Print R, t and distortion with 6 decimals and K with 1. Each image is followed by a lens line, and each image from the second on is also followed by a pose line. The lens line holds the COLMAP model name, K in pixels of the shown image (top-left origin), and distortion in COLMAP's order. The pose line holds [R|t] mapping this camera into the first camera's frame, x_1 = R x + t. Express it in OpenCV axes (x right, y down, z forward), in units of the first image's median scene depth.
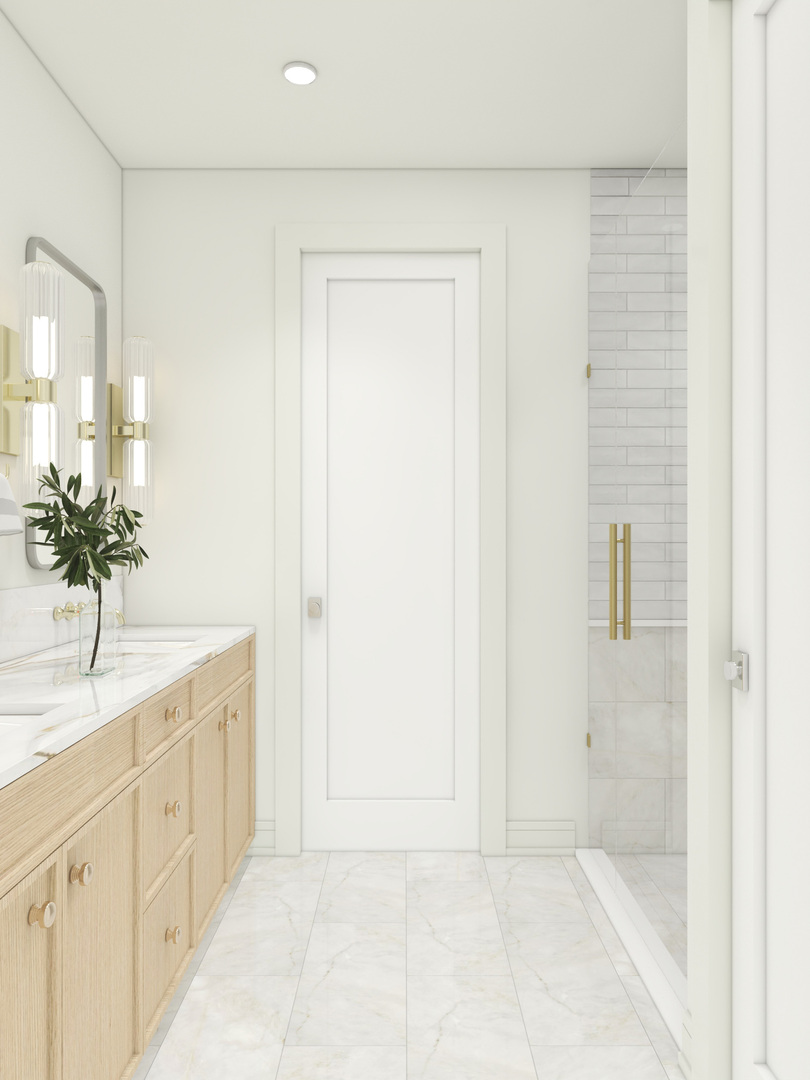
lens RADIAL K [[759.3, 0, 405.0], [0, 759.3, 540.0], [0, 0, 1]] dist [-0.004523, -0.002677]
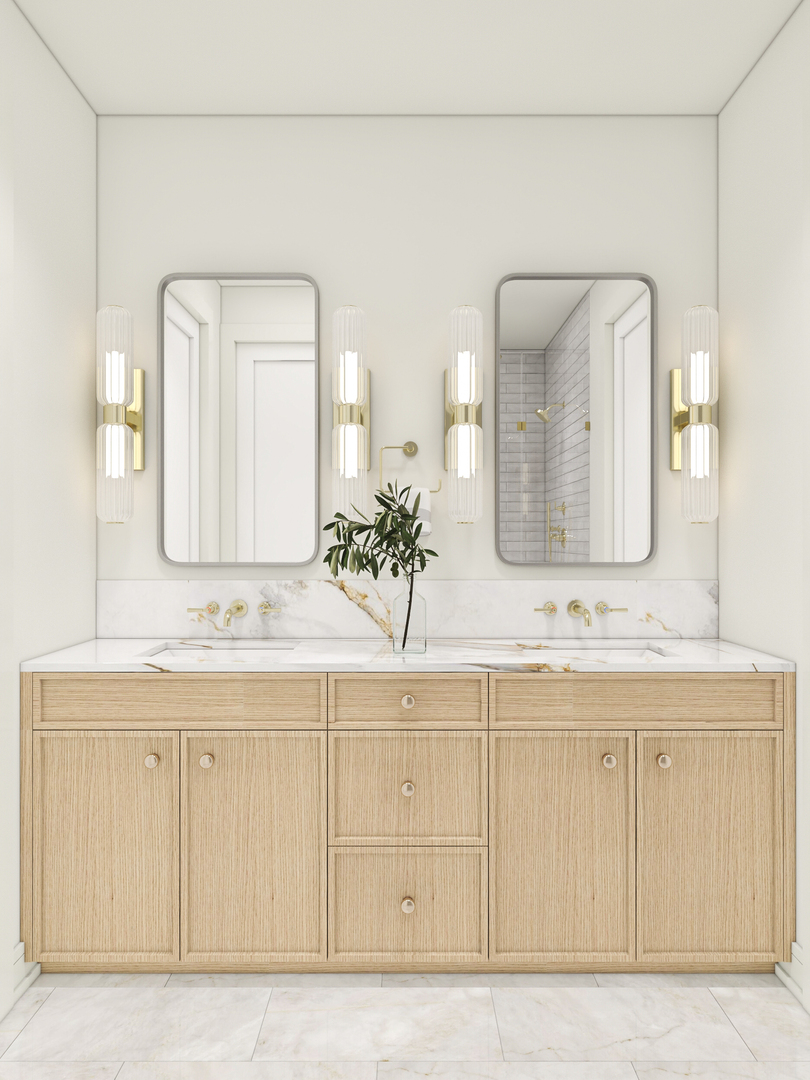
lens RADIAL K [[759.3, 0, 405.0], [0, 759.3, 540.0], [0, 0, 1]] dist [-0.004523, -0.002677]
pose [[-0.006699, -0.007736, -0.999948, 0.625004], [0.003582, 0.999963, -0.007760, 0.006353], [0.999971, -0.003634, -0.006671, 0.801434]]
